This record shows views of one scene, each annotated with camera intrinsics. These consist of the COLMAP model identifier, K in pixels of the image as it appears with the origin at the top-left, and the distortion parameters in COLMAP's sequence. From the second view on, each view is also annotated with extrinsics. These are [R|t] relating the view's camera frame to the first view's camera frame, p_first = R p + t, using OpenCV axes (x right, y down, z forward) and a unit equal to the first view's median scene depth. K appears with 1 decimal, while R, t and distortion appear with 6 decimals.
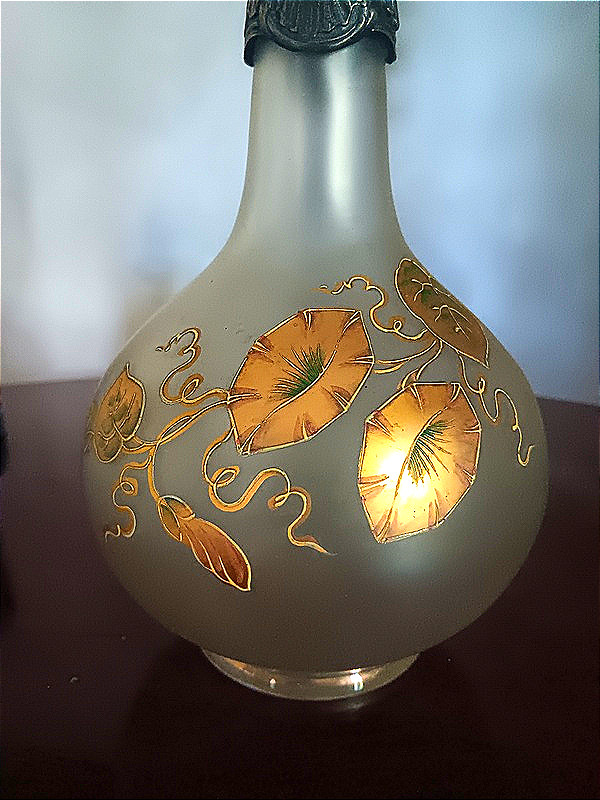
lens RADIAL K [[606.7, 0, 300.7], [0, 606.7, 405.3], [0, 0, 1]] dist [0.003203, 0.006583]
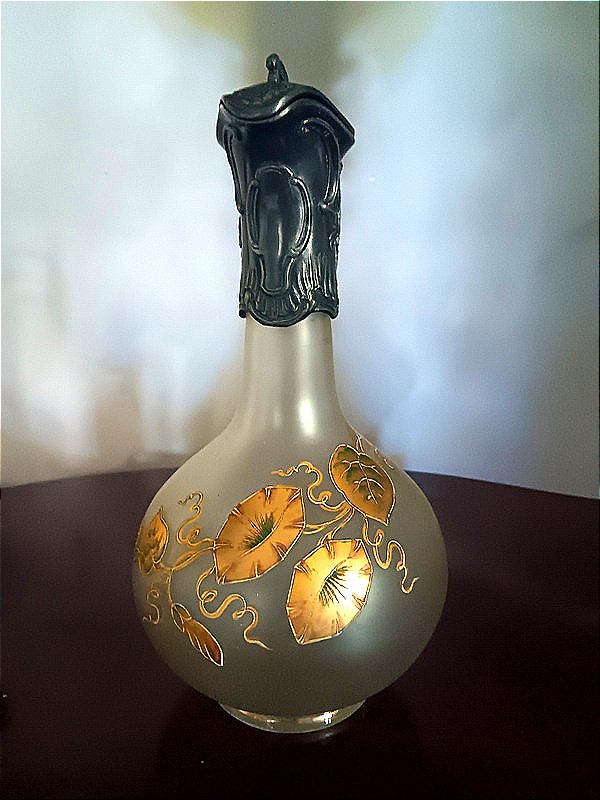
lens RADIAL K [[606.7, 0, 307.7], [0, 606.7, 402.4], [0, 0, 1]] dist [0.003203, 0.006583]
pose [[0.992014, 0.023880, -0.123850, 0.318851], [-0.025853, 0.999563, -0.014348, -0.375225], [0.123453, 0.017435, 0.992197, -0.592178]]
